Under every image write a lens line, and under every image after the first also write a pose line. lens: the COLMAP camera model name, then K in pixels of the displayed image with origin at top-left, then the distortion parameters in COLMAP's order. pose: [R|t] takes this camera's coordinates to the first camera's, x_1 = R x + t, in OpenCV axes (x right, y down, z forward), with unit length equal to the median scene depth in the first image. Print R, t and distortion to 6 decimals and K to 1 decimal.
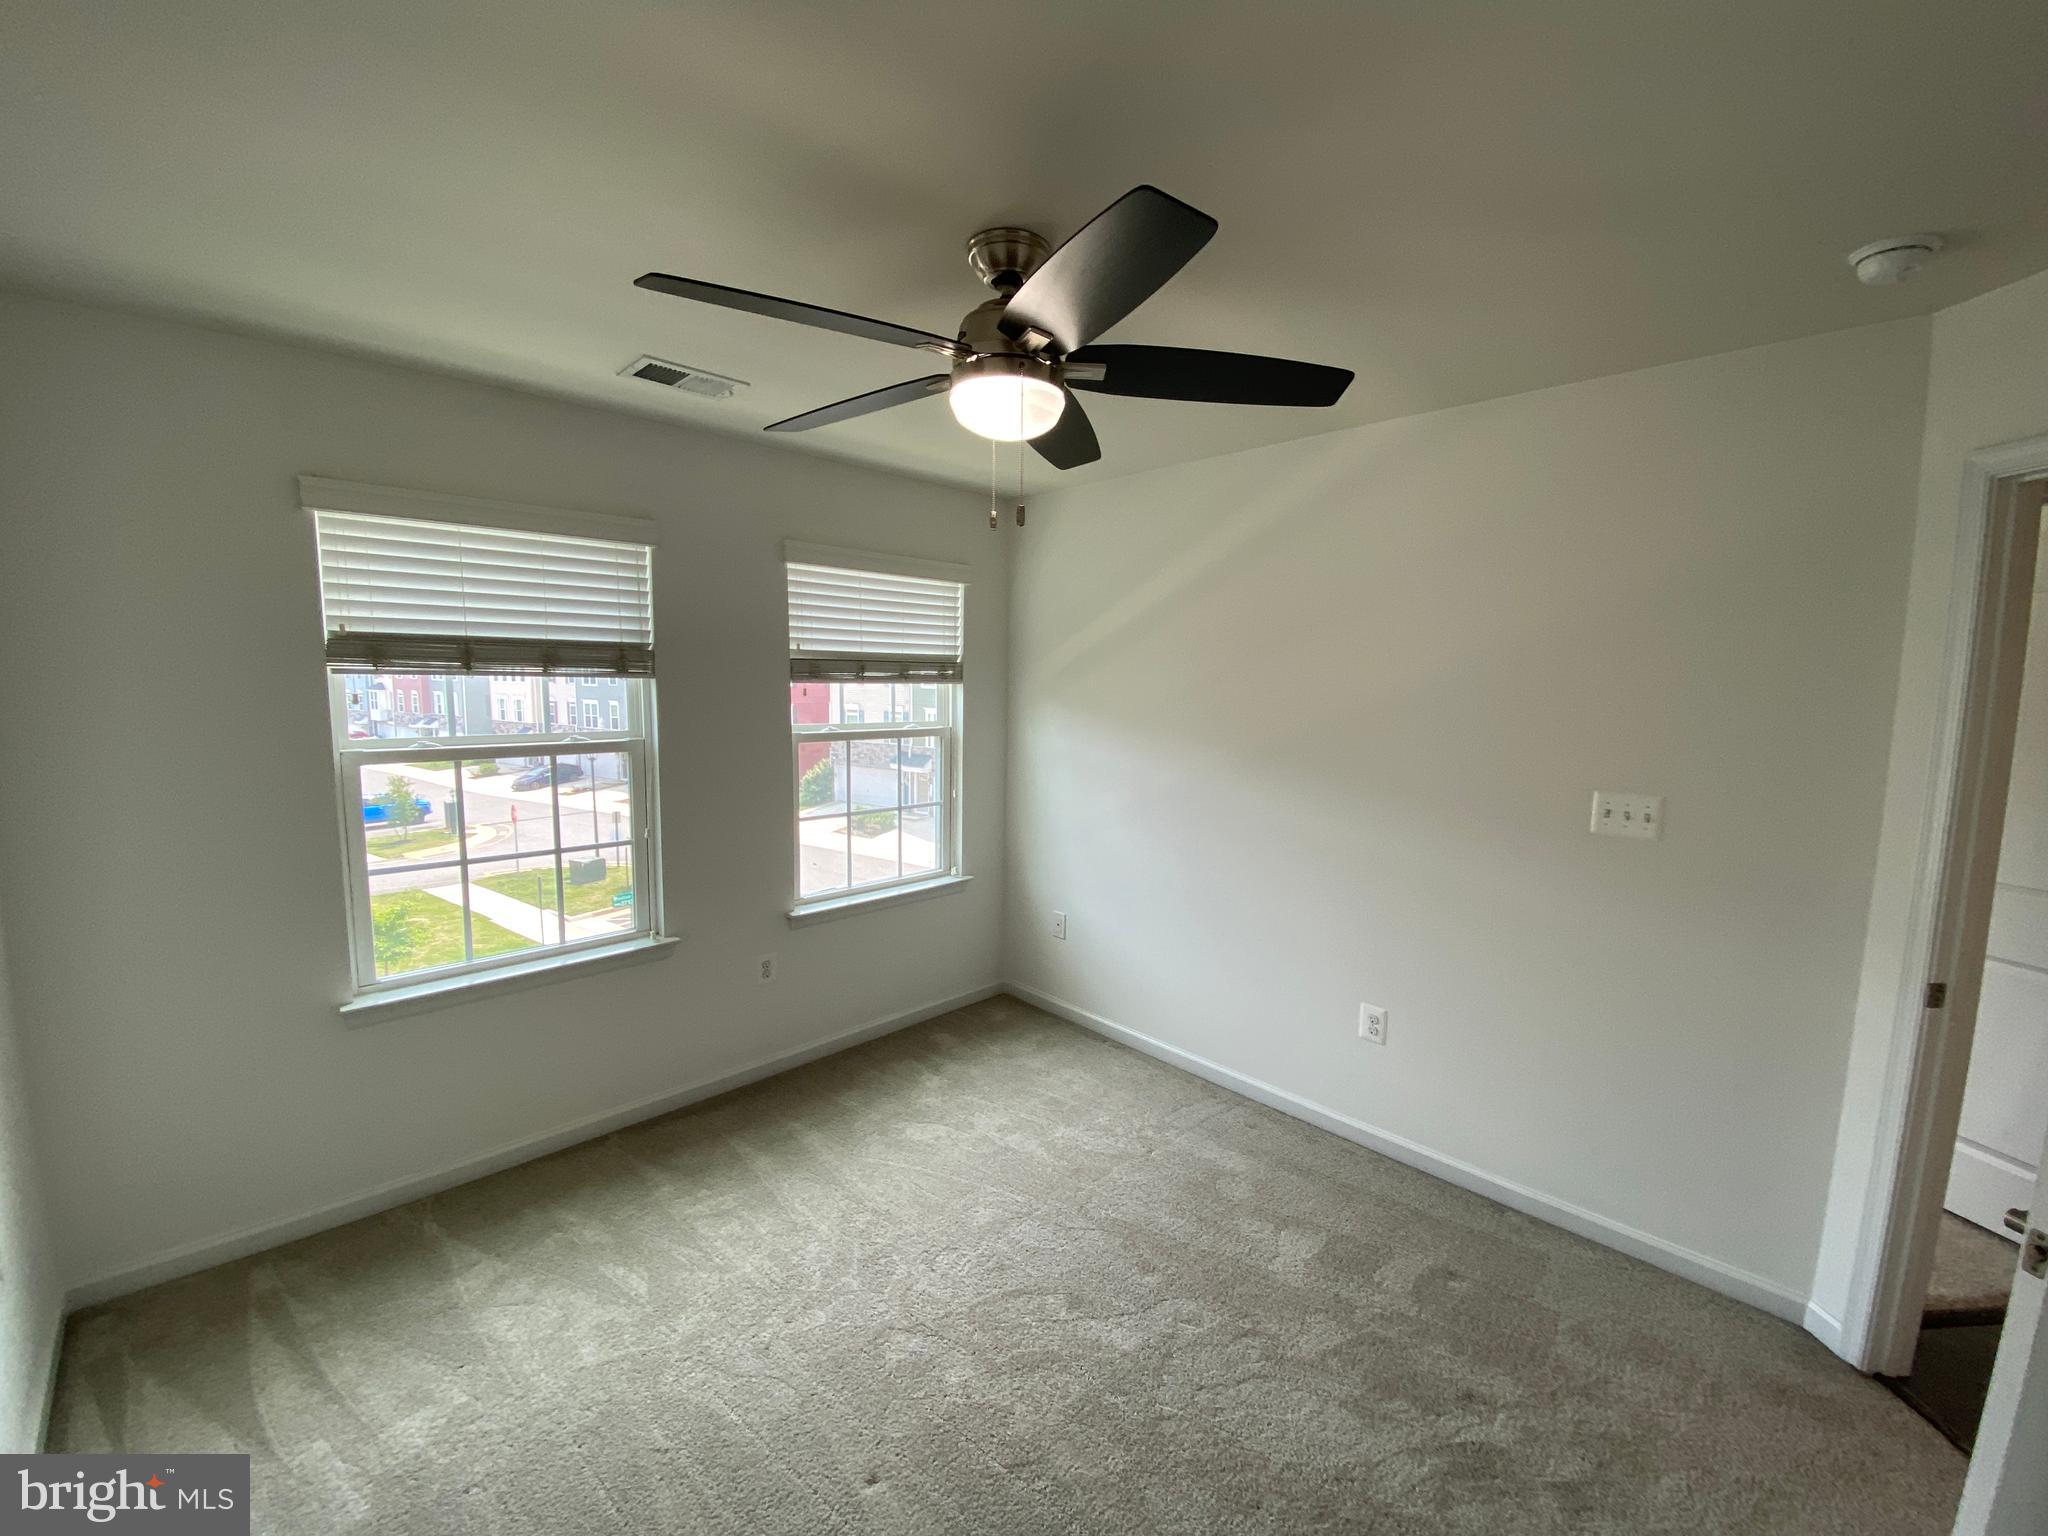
lens RADIAL K [[835.8, 0, 1041.8], [0, 835.8, 777.2], [0, 0, 1]] dist [0.005896, -0.009553]
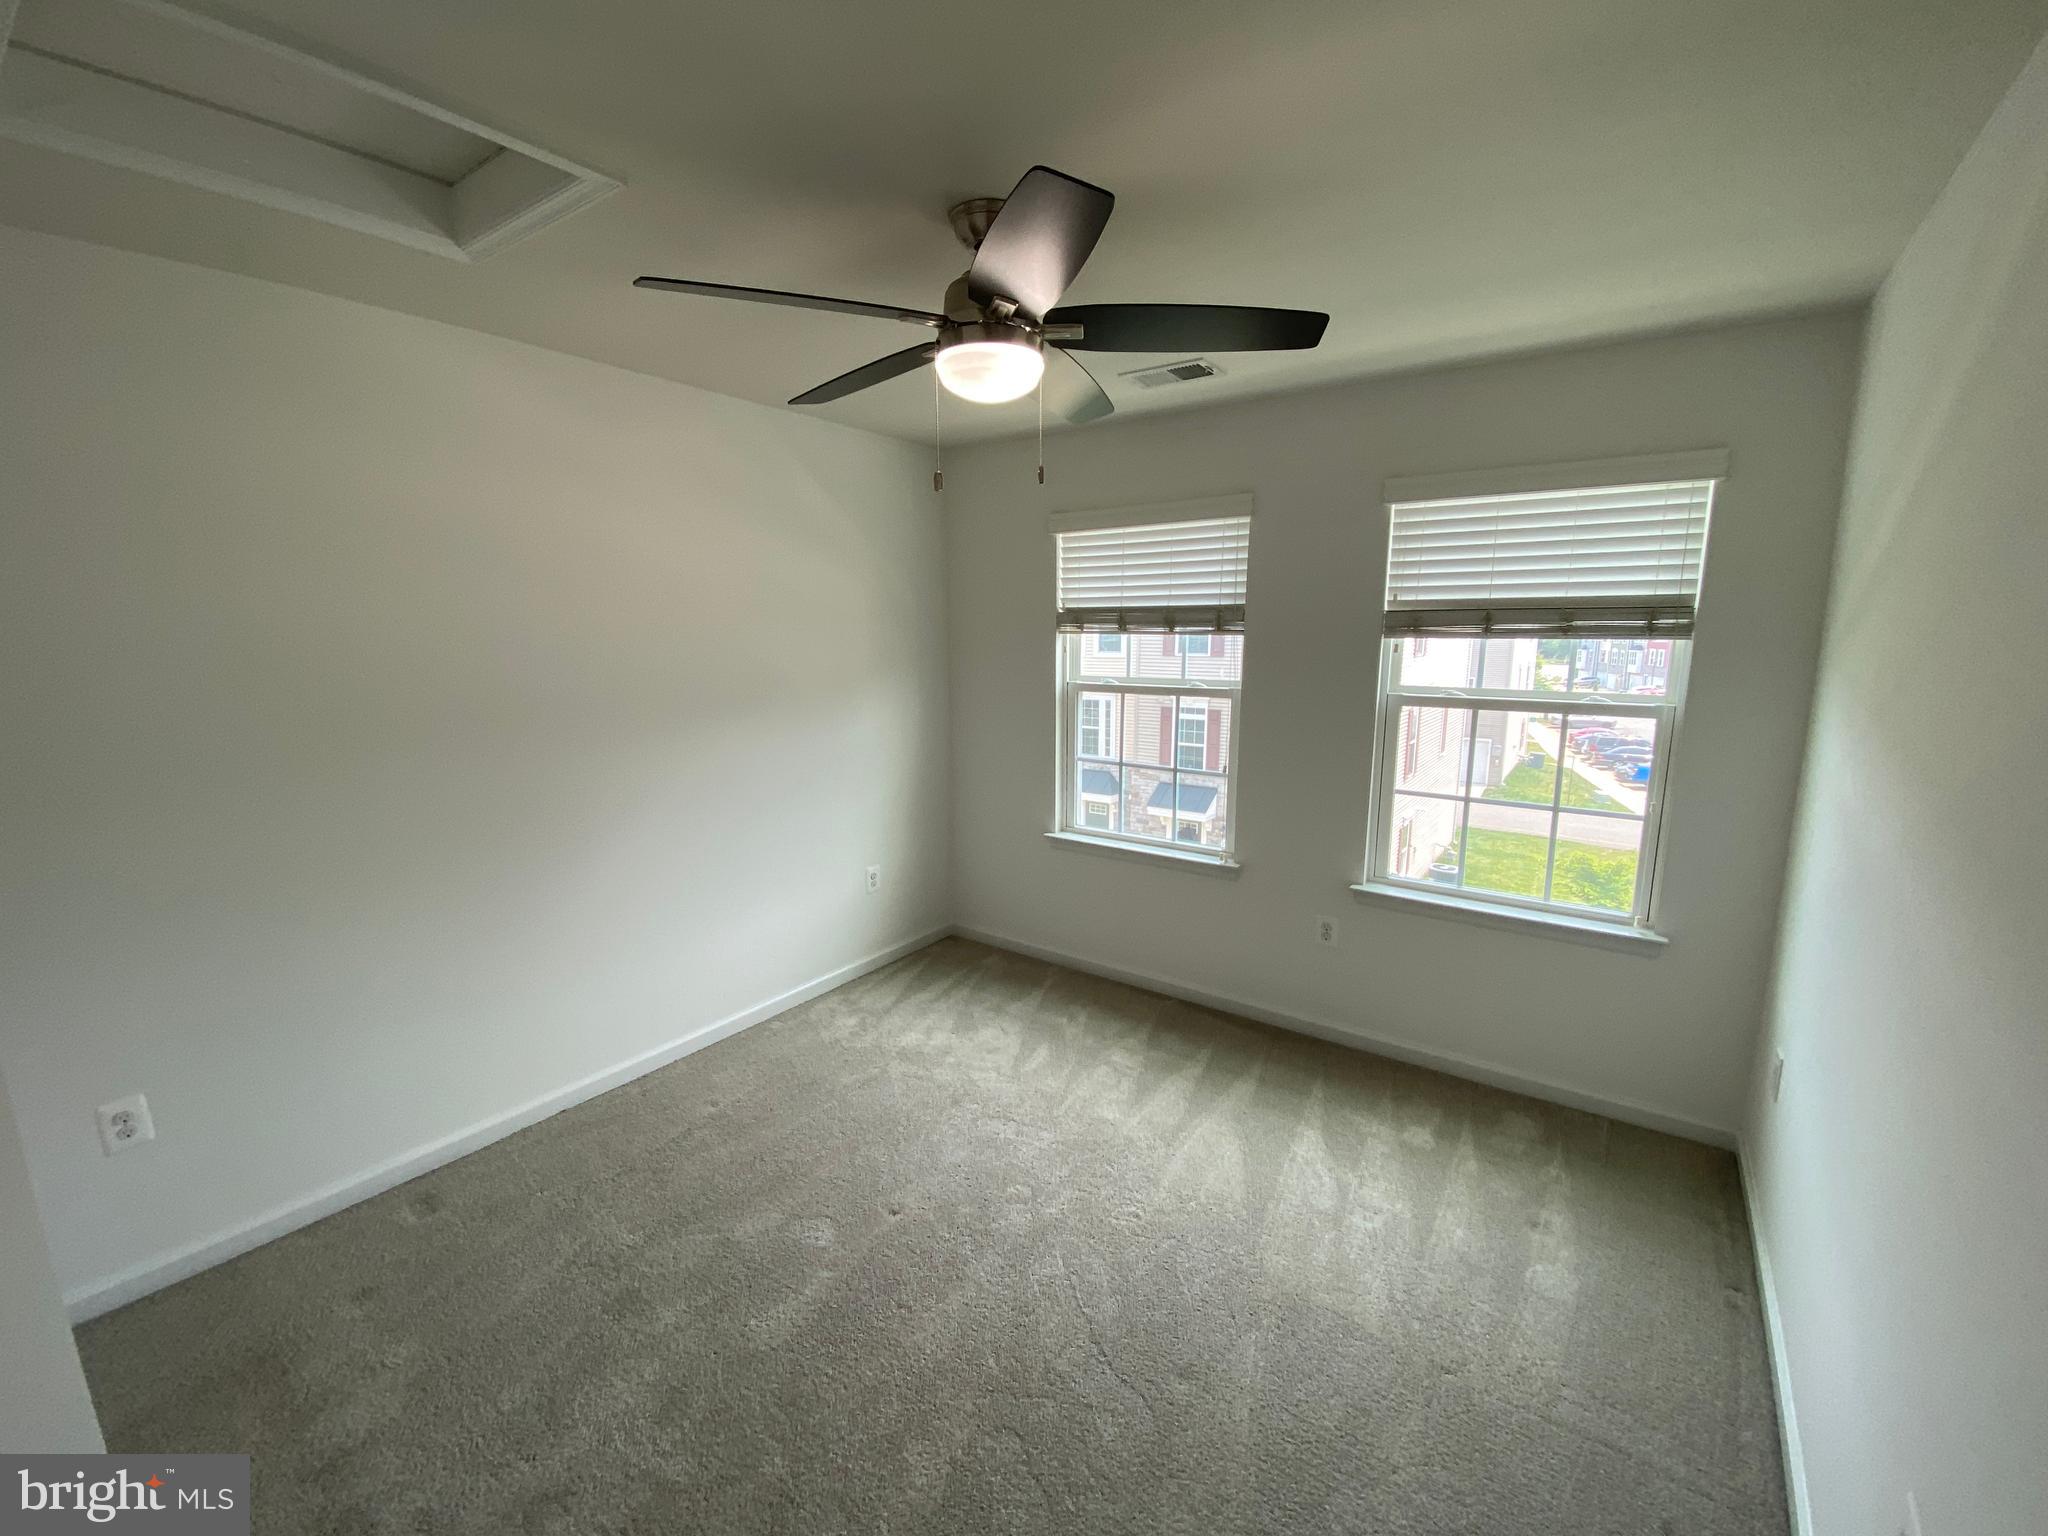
lens RADIAL K [[835.8, 0, 1023.8], [0, 835.8, 770.5], [0, 0, 1]] dist [0.005896, -0.009553]
pose [[0.151544, 0.150701, -0.976895, 0.648611], [-0.112122, 0.984551, 0.134489, -0.057518], [0.982071, 0.089151, 0.166100, 0.552812]]
